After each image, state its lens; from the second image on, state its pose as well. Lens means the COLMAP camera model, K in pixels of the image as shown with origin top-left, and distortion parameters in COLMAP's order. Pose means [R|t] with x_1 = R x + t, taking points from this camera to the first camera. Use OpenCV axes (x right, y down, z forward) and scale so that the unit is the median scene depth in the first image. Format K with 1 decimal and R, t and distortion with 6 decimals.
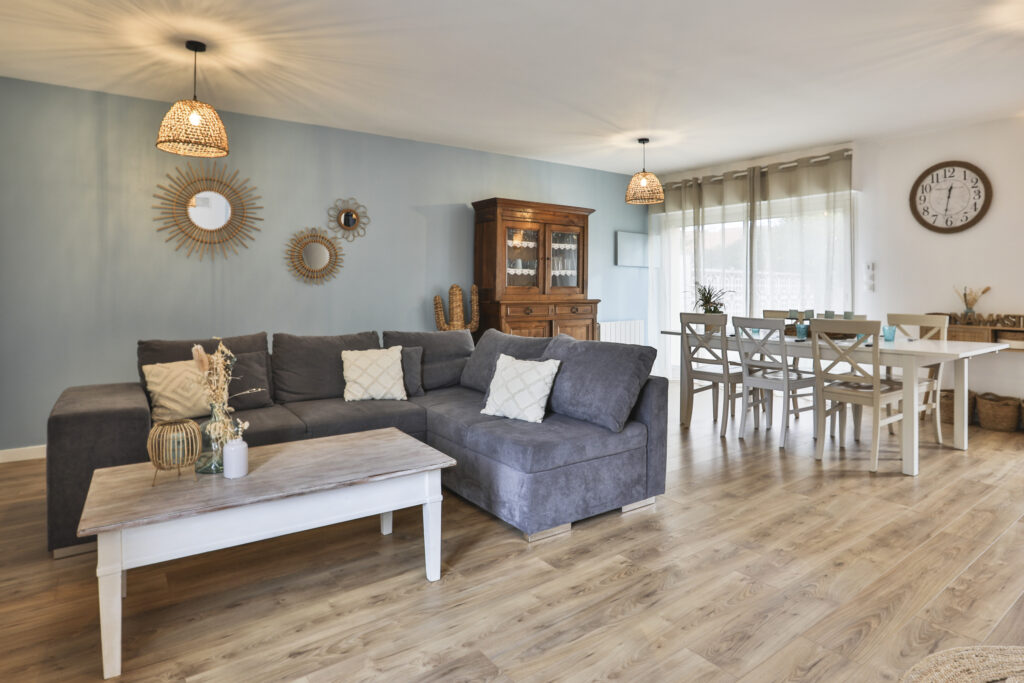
lens RADIAL K [[525.8, 0, 507.1], [0, 525.8, 315.9], [0, 0, 1]] dist [-0.044689, 0.013979]
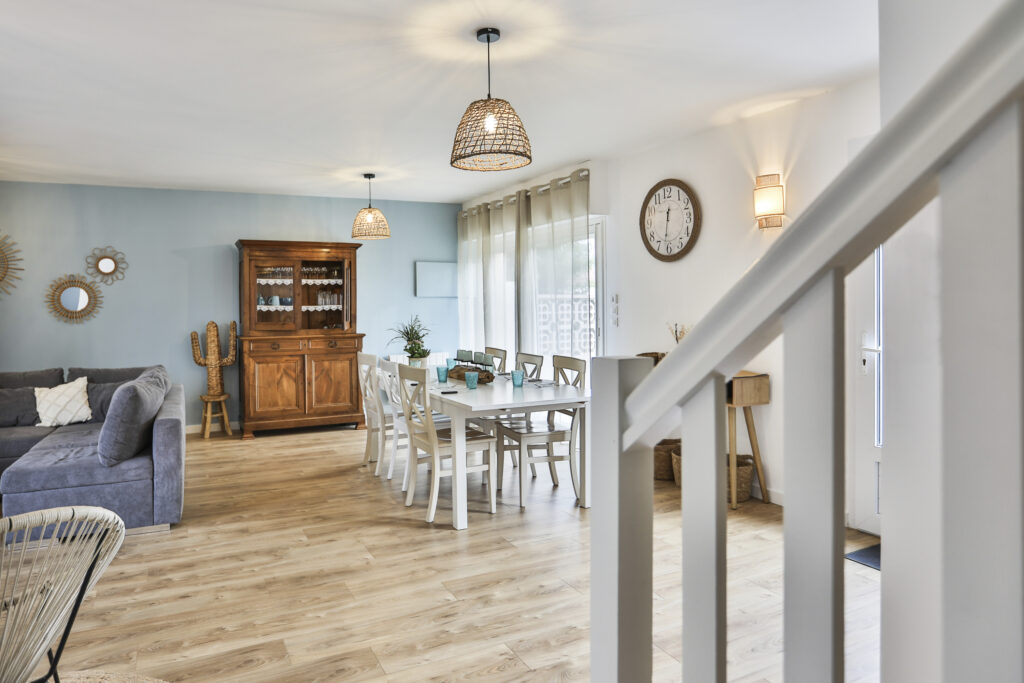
lens RADIAL K [[574.3, 0, 512.0], [0, 574.3, 341.5], [0, 0, 1]] dist [-0.020567, 0.002050]
pose [[0.976995, 0.004569, -0.213215, 0.815538], [-0.000356, 0.999804, 0.019791, -0.044993], [0.213264, -0.019260, 0.976805, -0.014692]]
